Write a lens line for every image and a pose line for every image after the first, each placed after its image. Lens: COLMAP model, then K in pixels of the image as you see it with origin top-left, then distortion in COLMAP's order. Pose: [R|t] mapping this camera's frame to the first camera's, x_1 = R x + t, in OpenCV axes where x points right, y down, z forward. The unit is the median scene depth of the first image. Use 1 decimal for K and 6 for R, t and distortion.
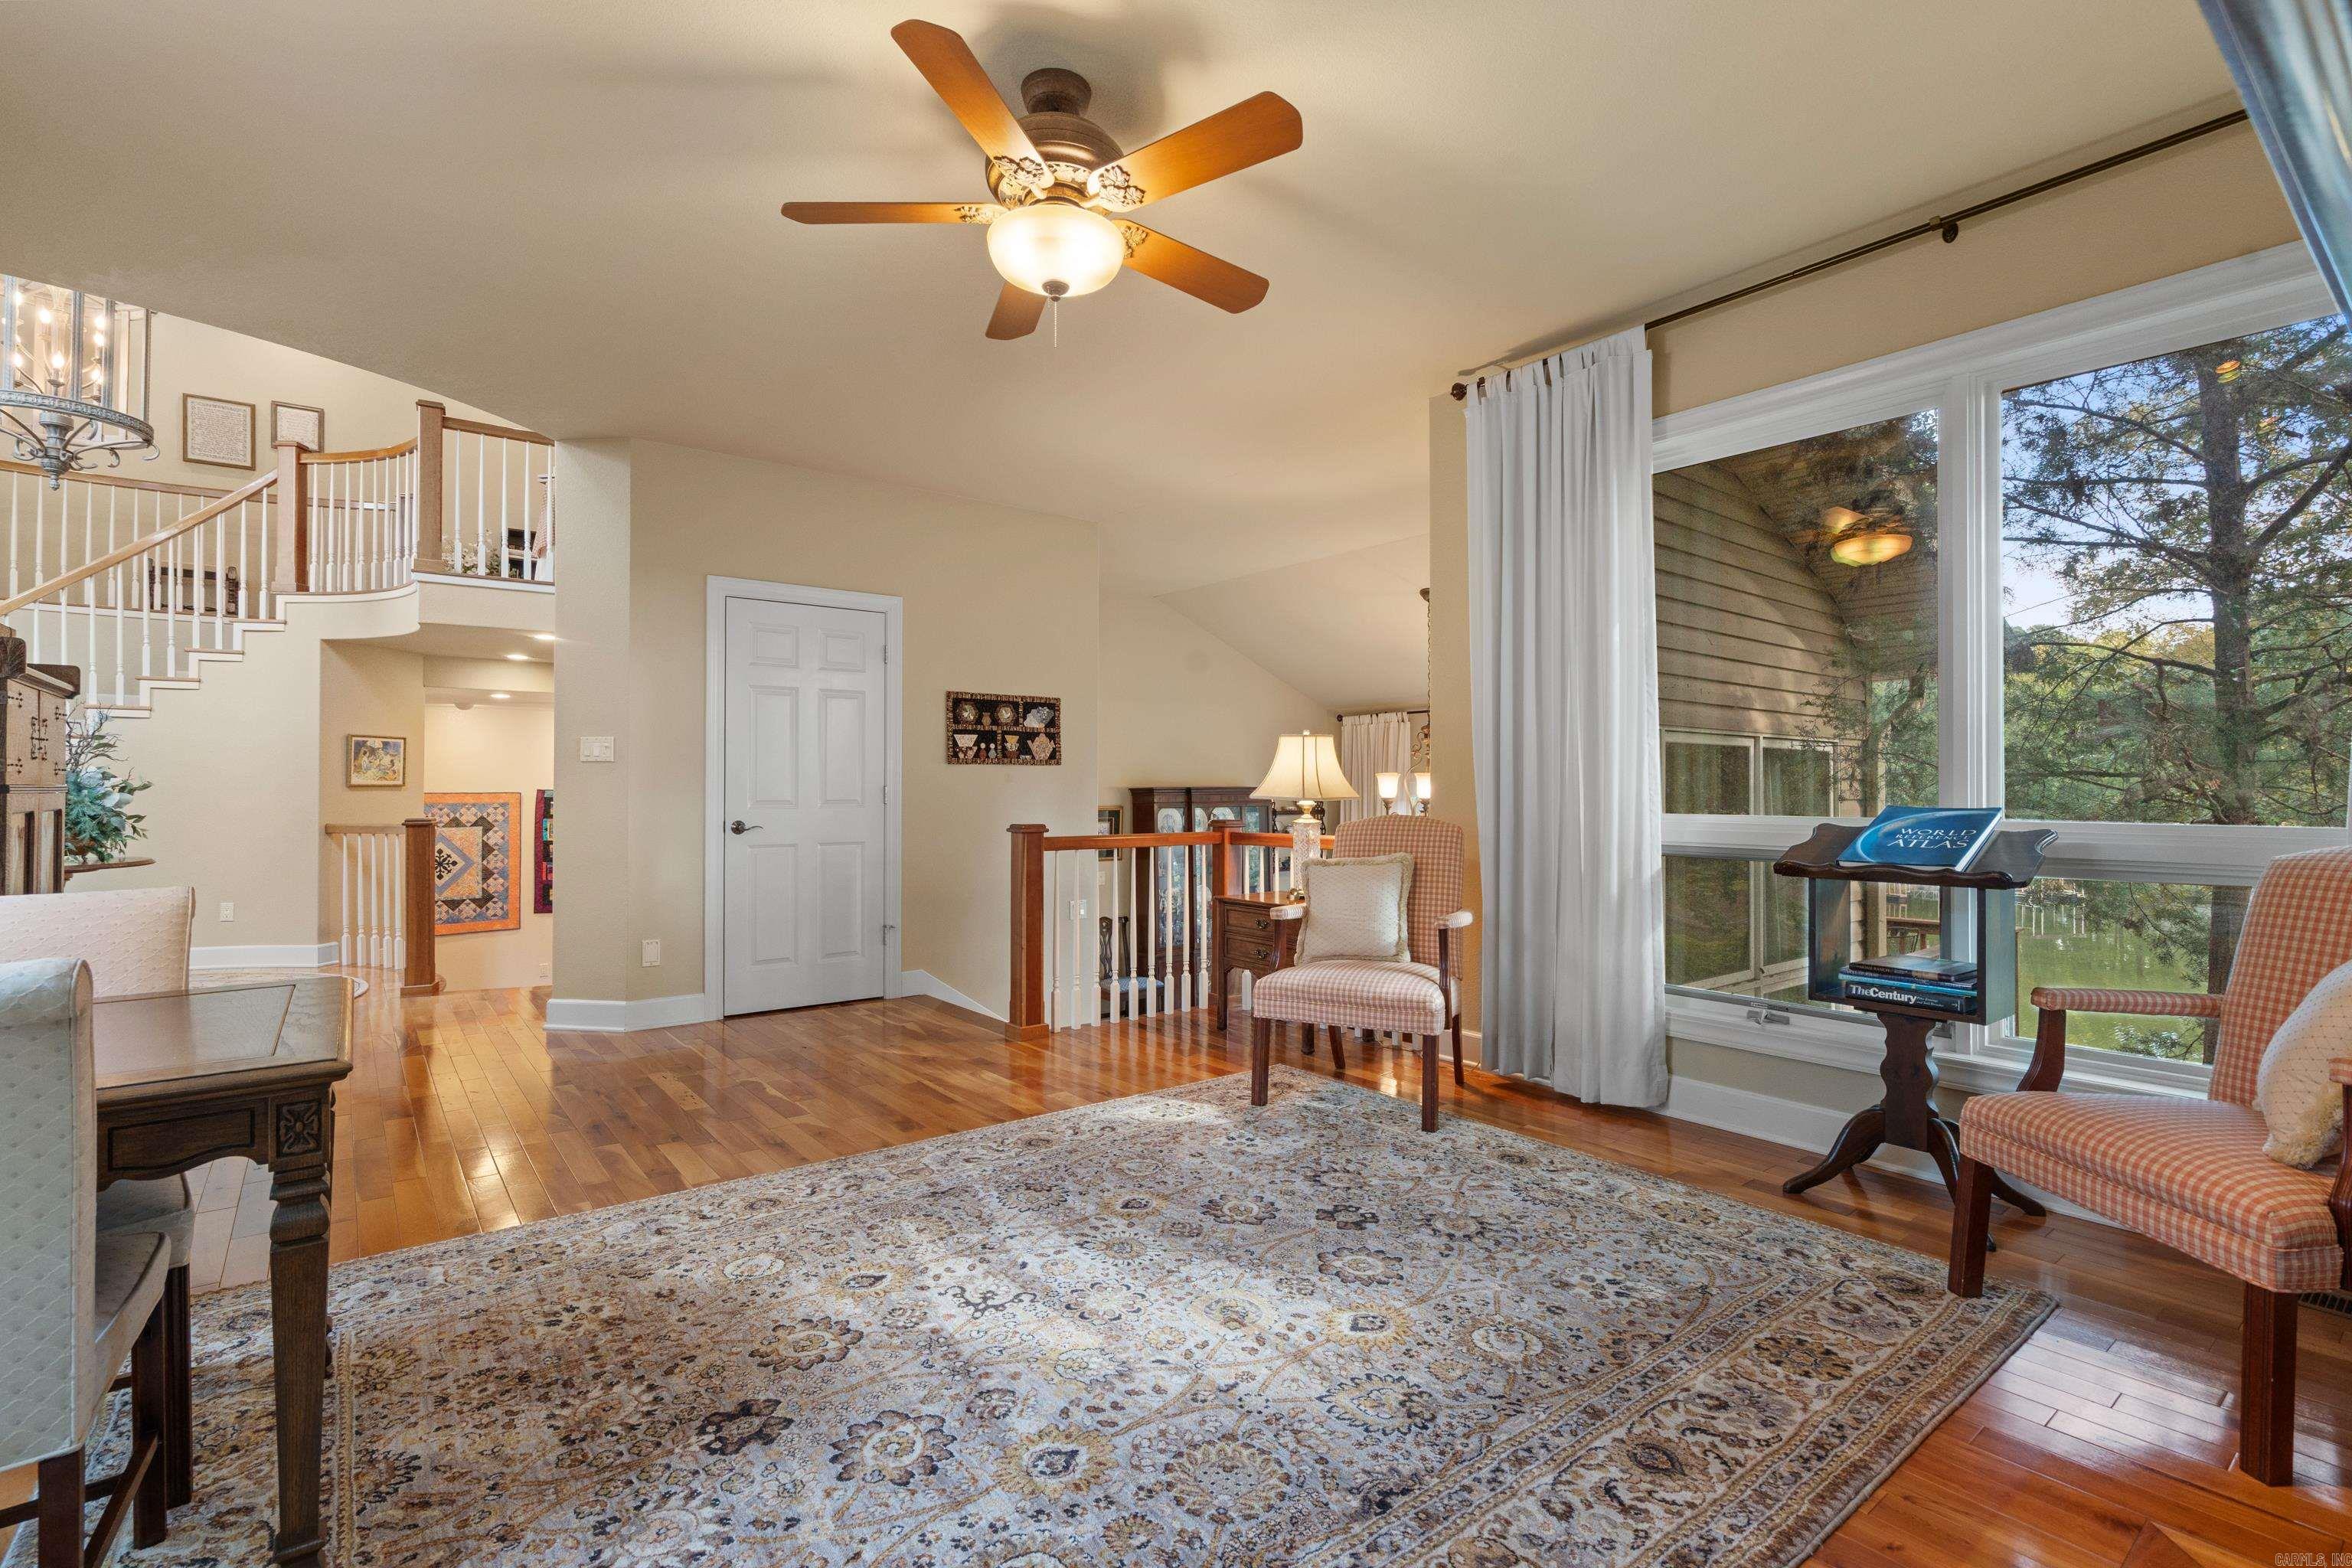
lens RADIAL K [[1069.8, 0, 1170.6], [0, 1069.8, 780.8], [0, 0, 1]] dist [-0.001396, 0.000155]
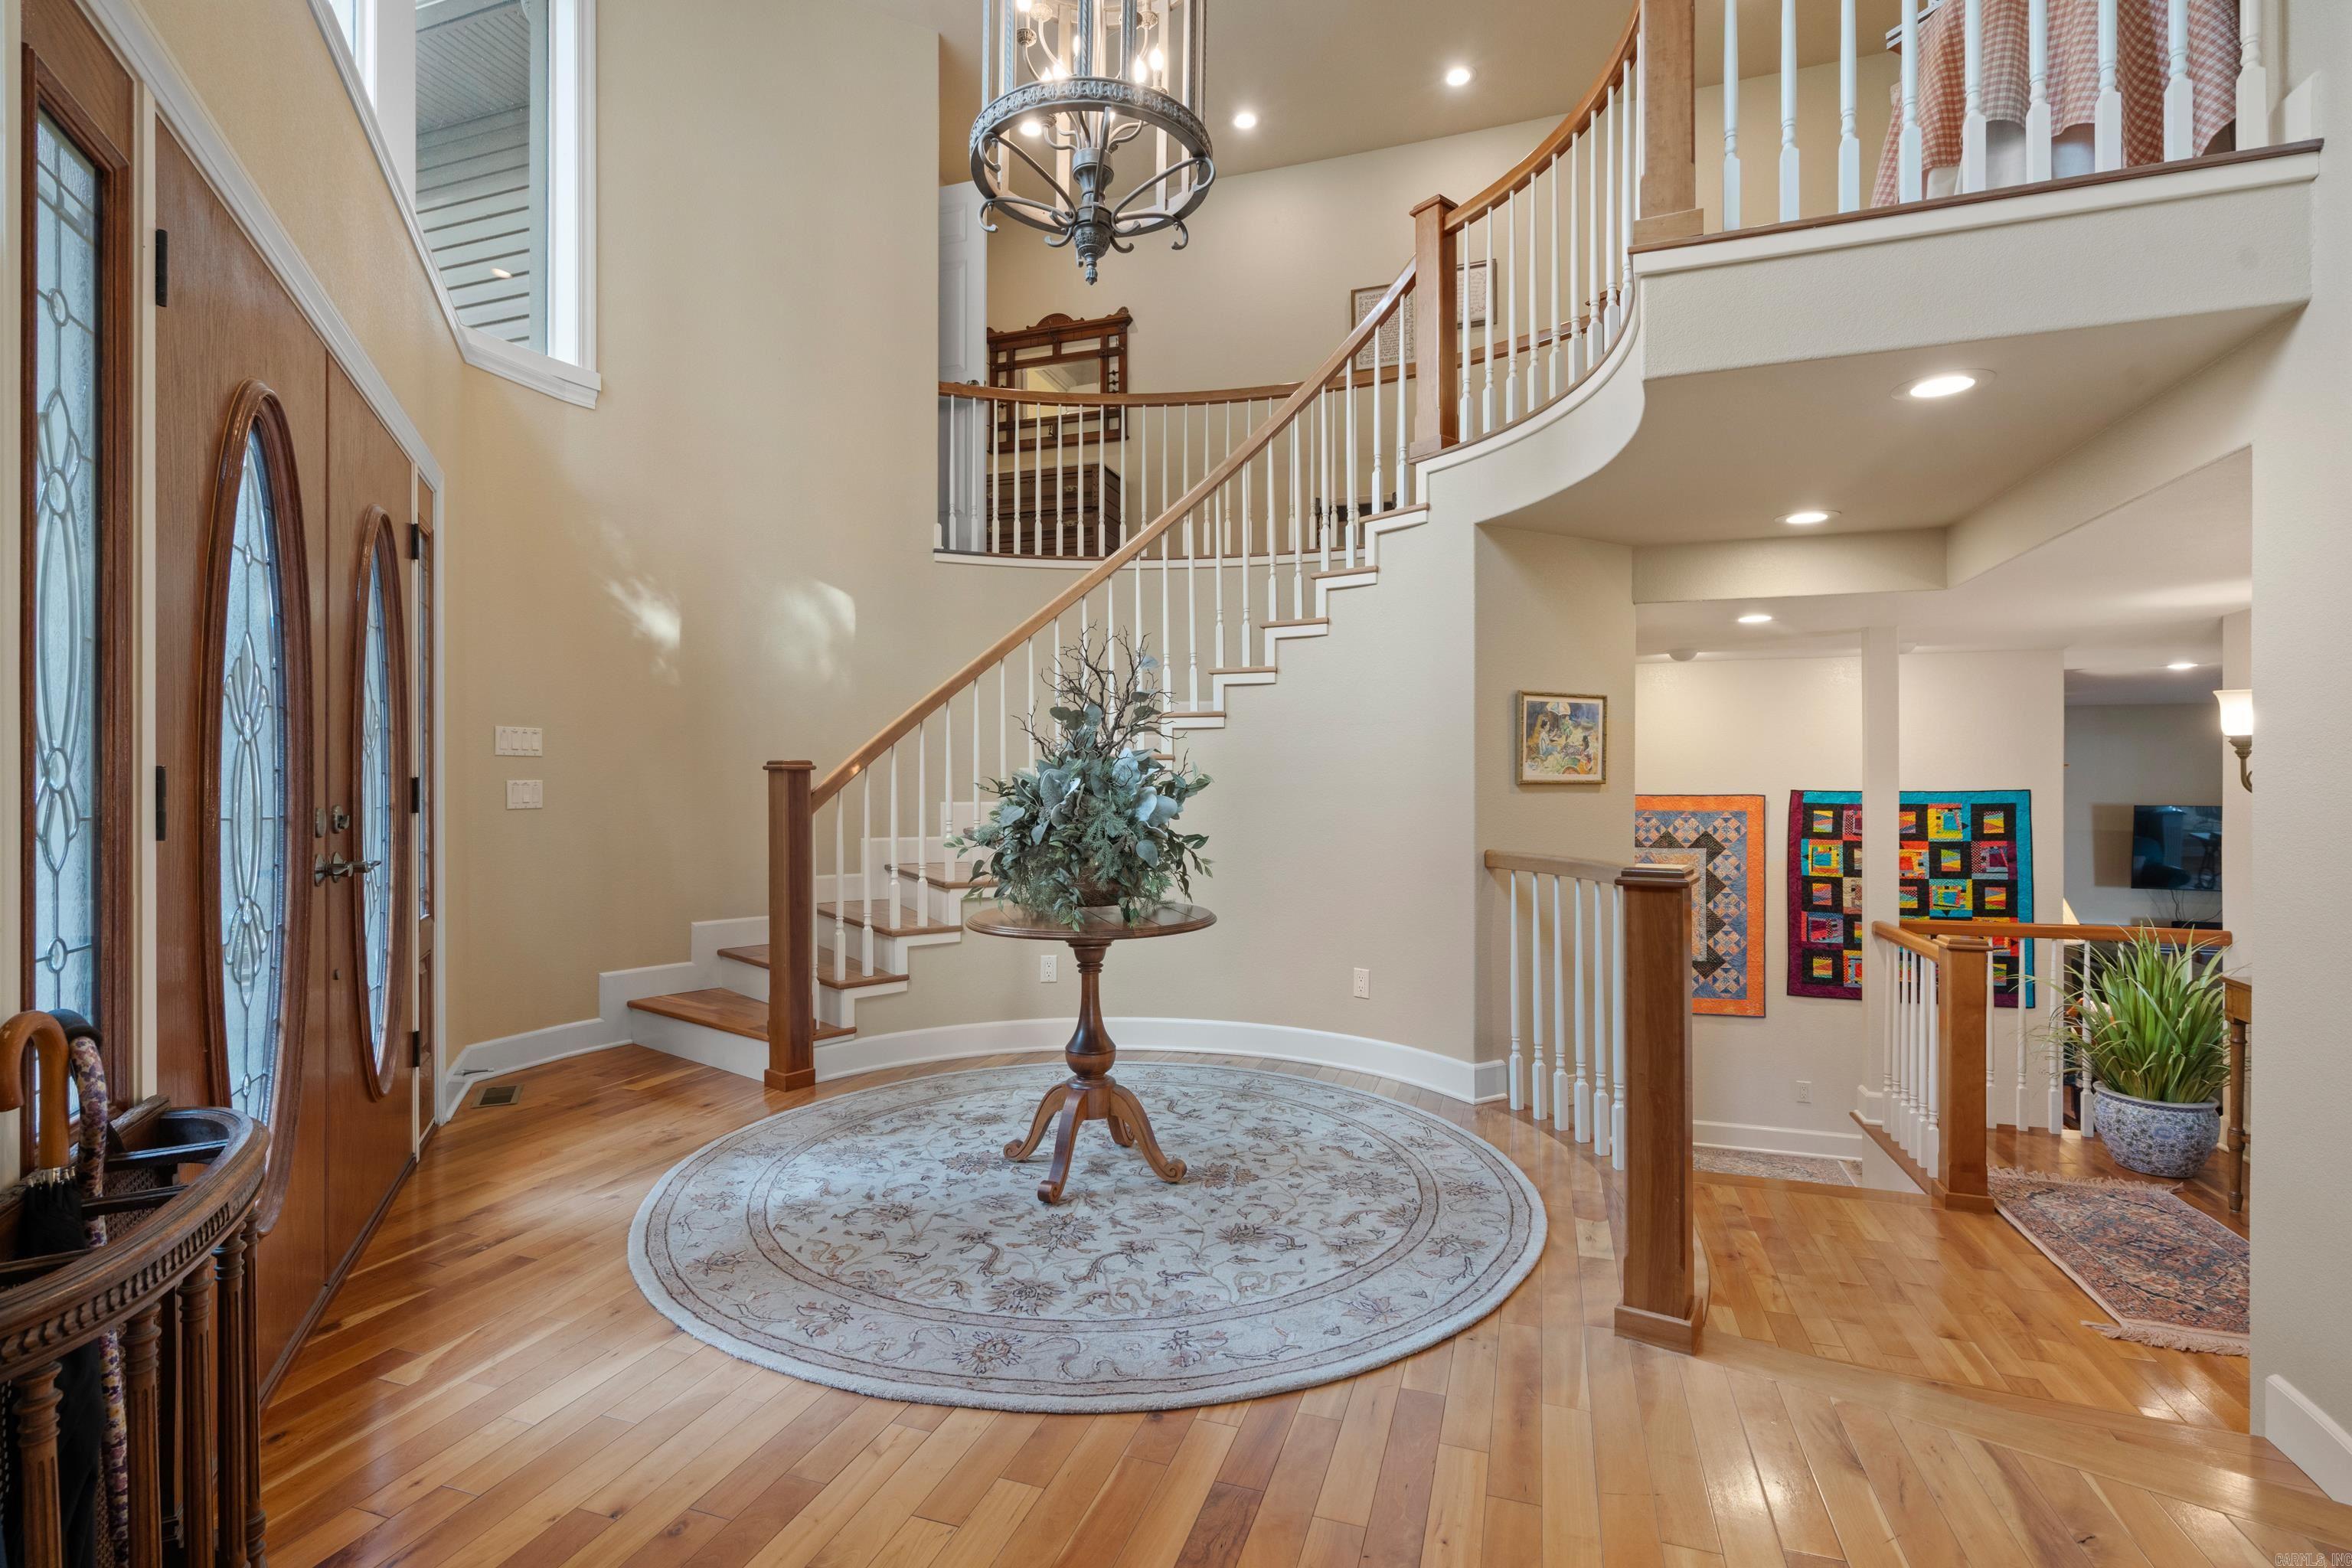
lens RADIAL K [[1069.8, 0, 1170.6], [0, 1069.8, 780.8], [0, 0, 1]] dist [-0.001396, 0.000155]
pose [[0.546891, -0.006045, -0.837182, -0.360200], [0.005867, 0.999977, -0.003388, 0.003804], [0.837183, -0.003059, 0.546914, 0.487277]]
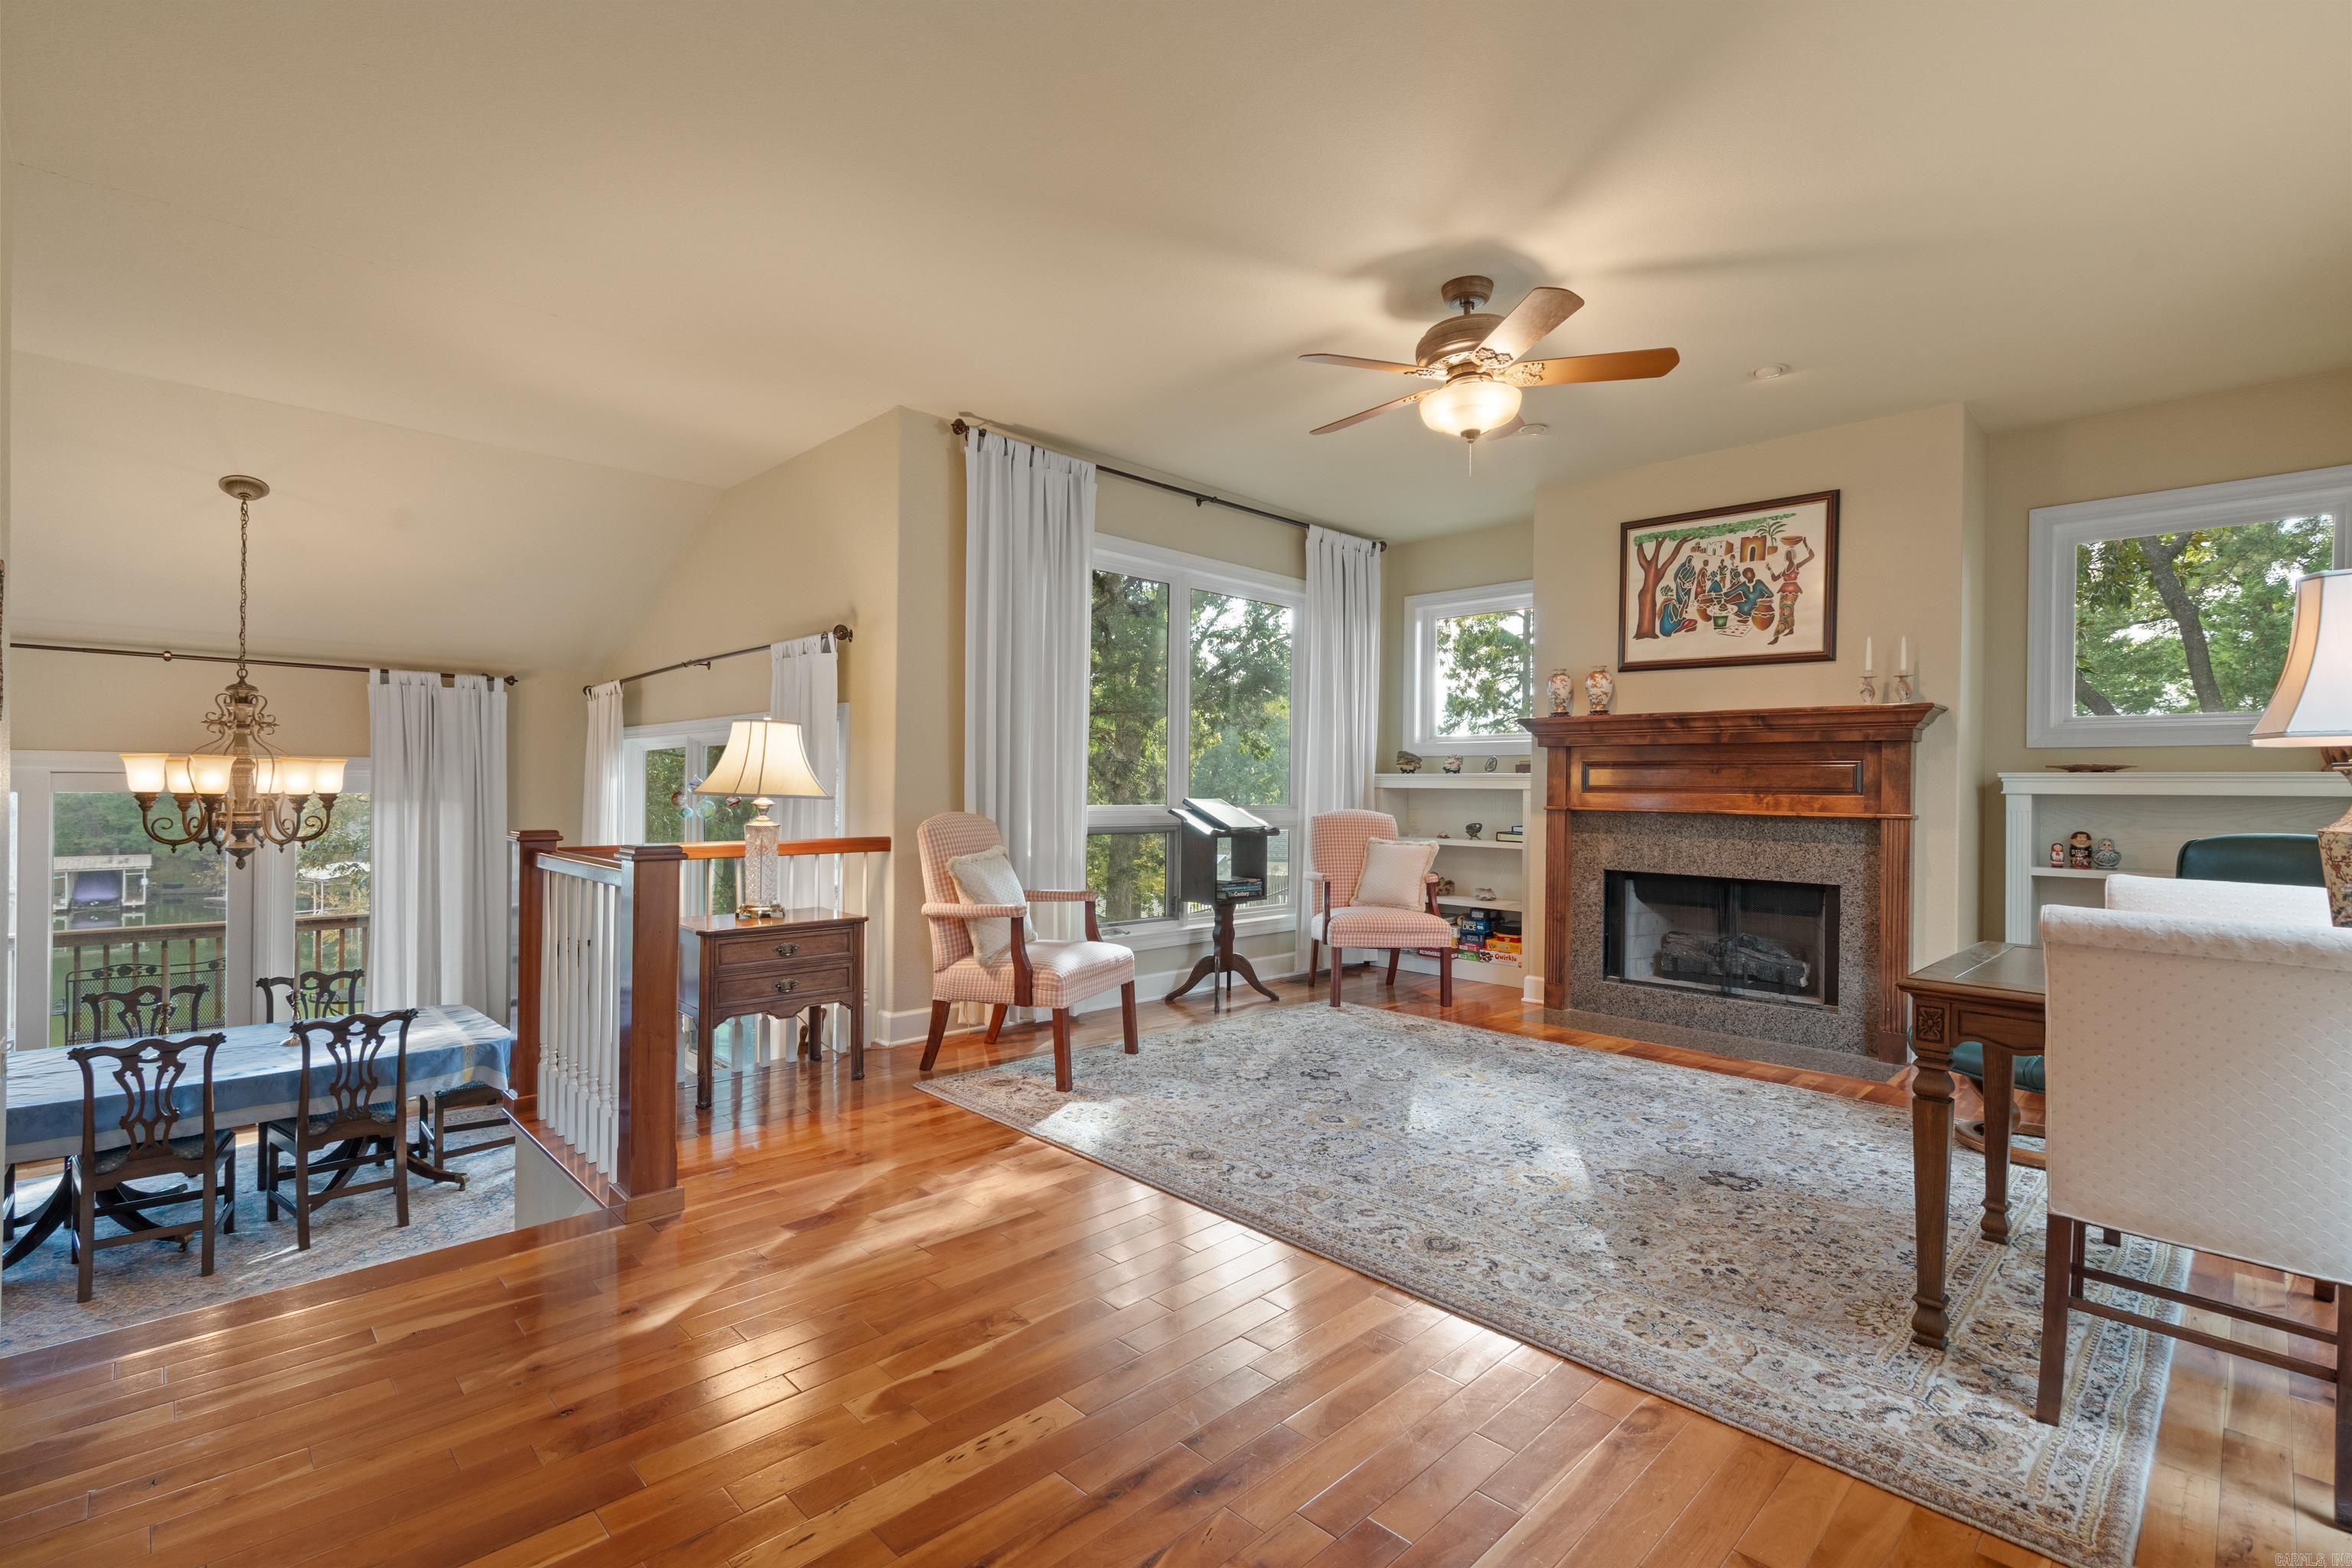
lens RADIAL K [[1069.8, 0, 1170.6], [0, 1069.8, 780.8], [0, 0, 1]] dist [-0.001396, 0.000155]
pose [[-0.108477, 0.006736, 0.994076, -1.532456], [-0.015484, 0.999844, -0.008465, 0.013047], [-0.993978, -0.016310, -0.108355, 1.612911]]
